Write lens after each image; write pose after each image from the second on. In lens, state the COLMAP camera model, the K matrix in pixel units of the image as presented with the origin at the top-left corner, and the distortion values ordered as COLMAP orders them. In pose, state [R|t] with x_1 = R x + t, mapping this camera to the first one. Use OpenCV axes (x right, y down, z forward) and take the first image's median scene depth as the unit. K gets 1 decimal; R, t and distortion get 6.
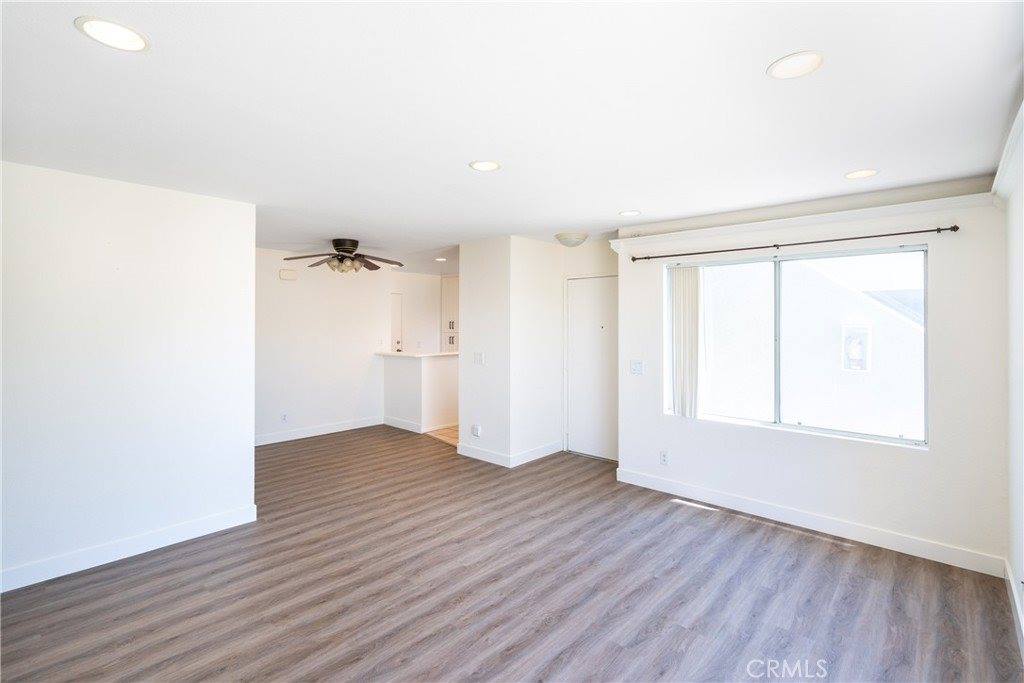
lens RADIAL K [[467.7, 0, 510.7], [0, 467.7, 341.8], [0, 0, 1]] dist [0.004017, 0.000761]
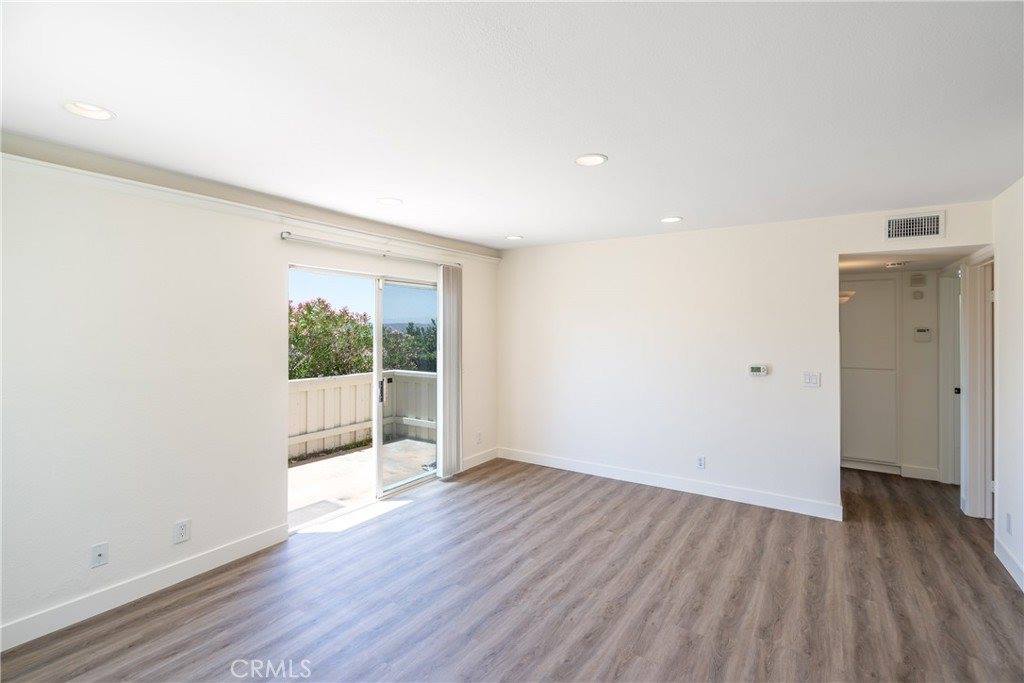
lens RADIAL K [[467.7, 0, 510.7], [0, 467.7, 341.8], [0, 0, 1]] dist [0.004017, 0.000761]
pose [[-0.987975, -0.003776, -0.154565, 0.233679], [-0.012857, 0.998246, 0.057797, -0.061473], [0.154075, 0.059089, -0.986291, 1.780393]]
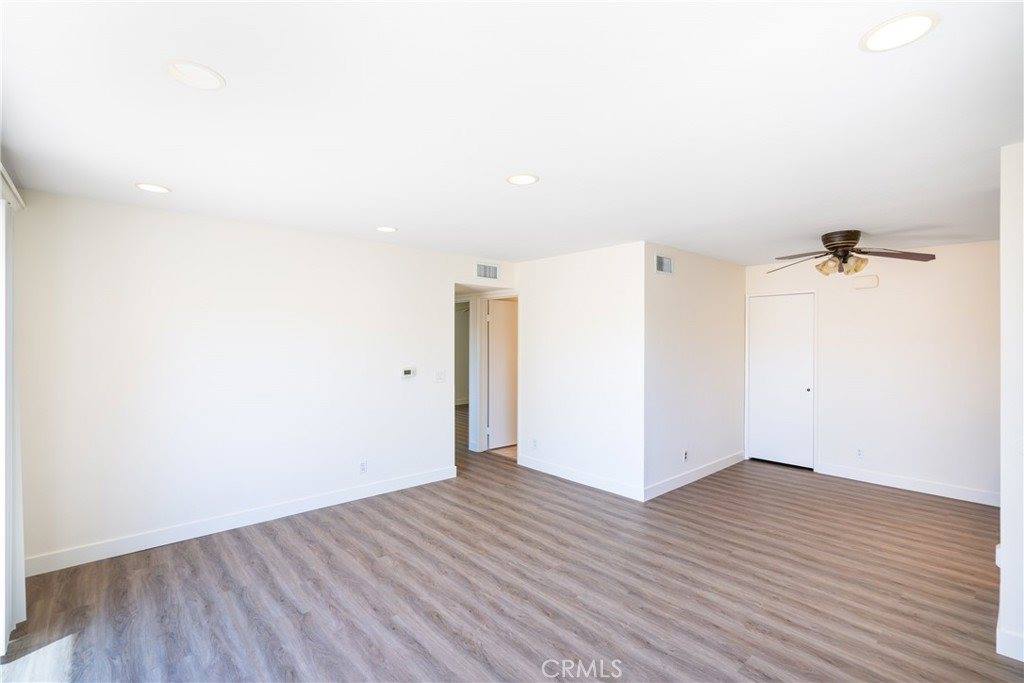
lens RADIAL K [[467.7, 0, 510.7], [0, 467.7, 341.8], [0, 0, 1]] dist [0.004017, 0.000761]
pose [[-0.105615, -0.001437, -0.994406, 0.895930], [-0.039014, 0.999235, 0.002700, -0.024916], [0.993641, 0.039081, -0.105590, 1.010599]]
